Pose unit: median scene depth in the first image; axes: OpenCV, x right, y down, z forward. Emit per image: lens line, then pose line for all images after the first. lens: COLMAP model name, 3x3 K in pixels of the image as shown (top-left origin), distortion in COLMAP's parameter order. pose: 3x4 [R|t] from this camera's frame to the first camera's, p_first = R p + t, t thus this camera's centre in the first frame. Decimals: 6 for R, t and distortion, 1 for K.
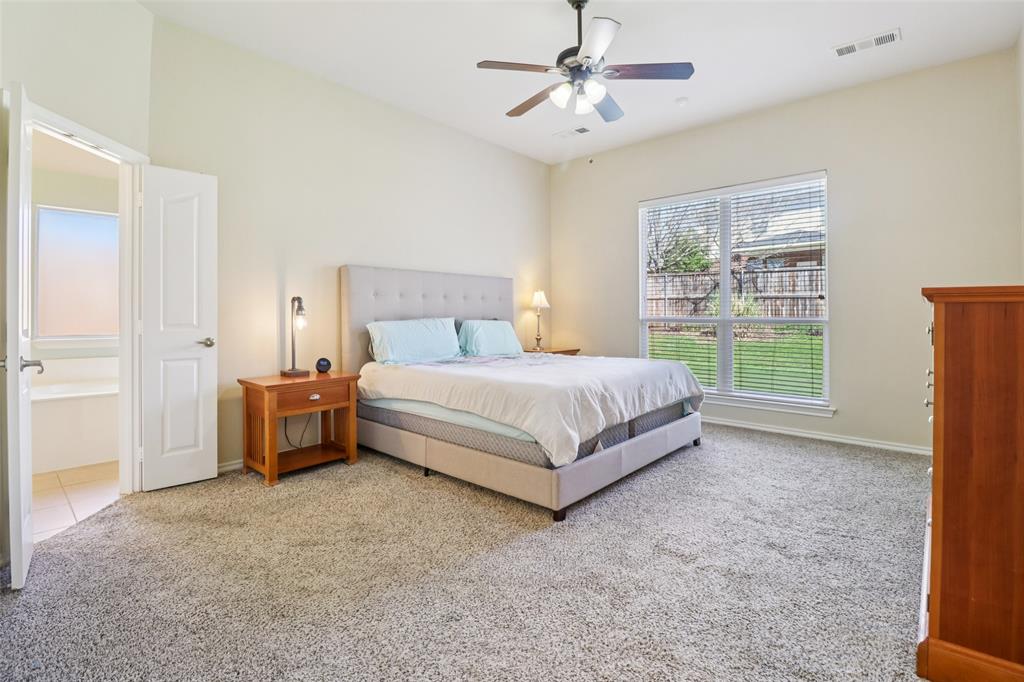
lens RADIAL K [[478.6, 0, 504.1], [0, 478.6, 315.9], [0, 0, 1]] dist [-0.009288, -0.006406]
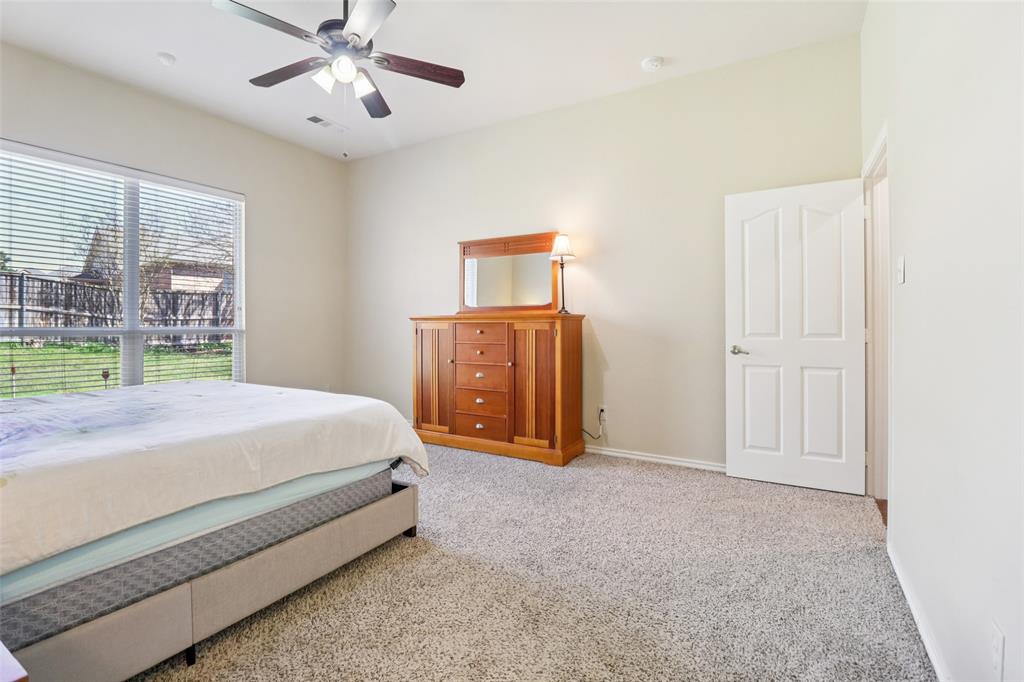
lens RADIAL K [[478.6, 0, 501.5], [0, 478.6, 327.4], [0, 0, 1]] dist [-0.009288, -0.006406]
pose [[-0.196944, -0.004759, 0.980403, -0.518843], [0.002560, 0.999982, 0.005369, 0.000255], [-0.980411, 0.003568, -0.196929, 0.601818]]
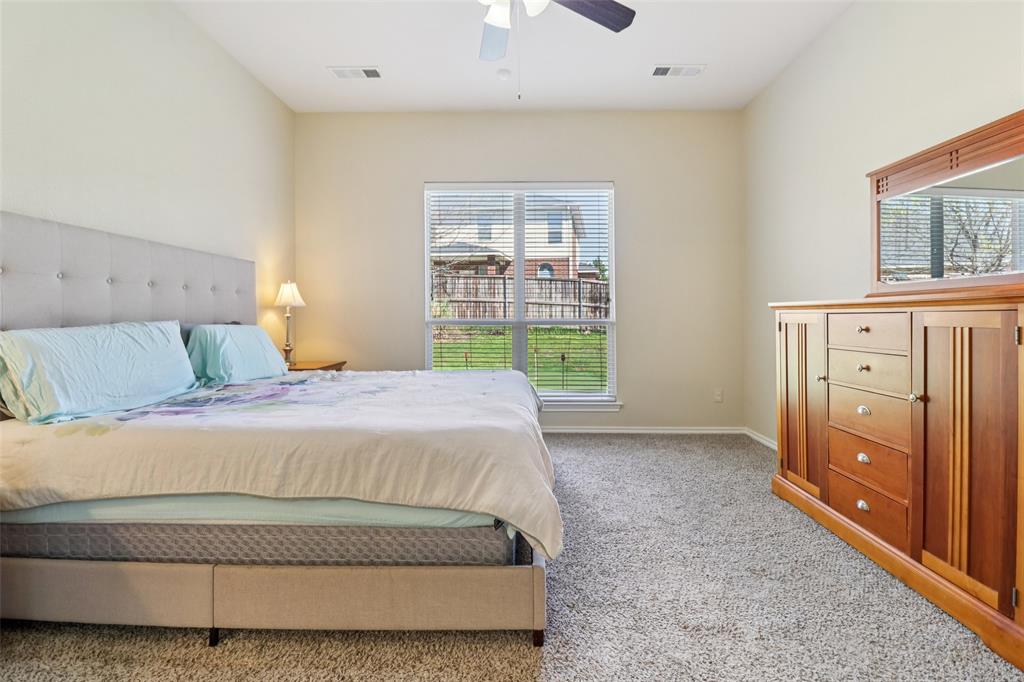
lens RADIAL K [[478.6, 0, 519.6], [0, 478.6, 312.6], [0, 0, 1]] dist [-0.009288, -0.006406]
pose [[0.744764, 0.005493, 0.667305, -0.192376], [0.002788, 0.999932, -0.011343, 0.001353], [-0.667322, 0.010308, 0.744698, 0.325234]]
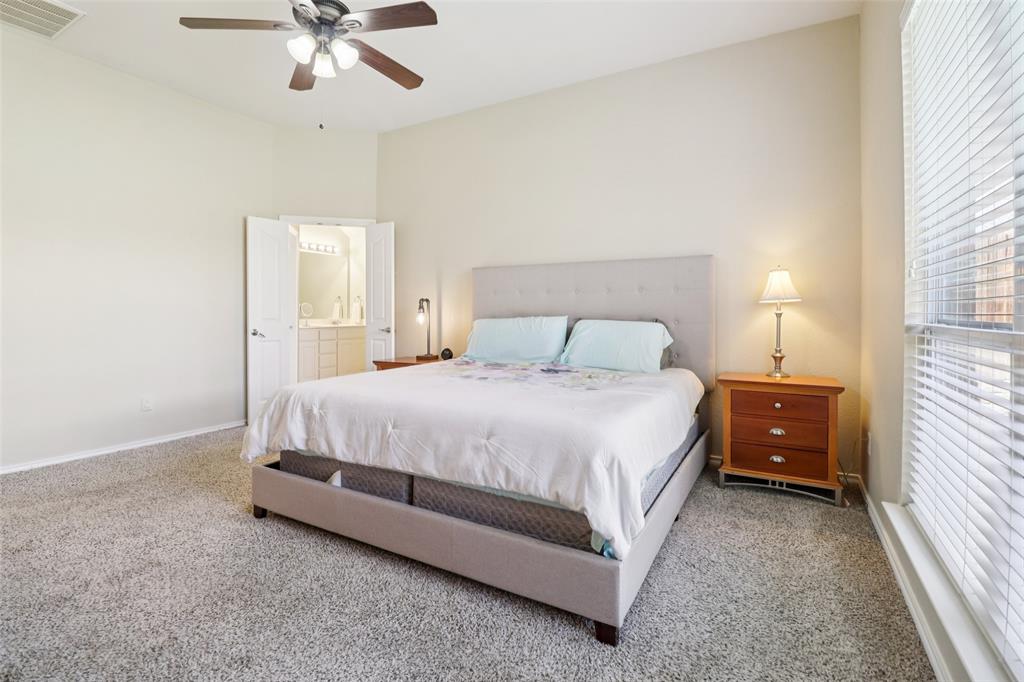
lens RADIAL K [[478.6, 0, 499.8], [0, 478.6, 308.7], [0, 0, 1]] dist [-0.009288, -0.006406]
pose [[0.212034, -0.002556, -0.977259, 0.718052], [-0.003589, 0.999988, -0.003394, -0.006619], [0.977256, 0.004227, 0.212023, 0.764542]]
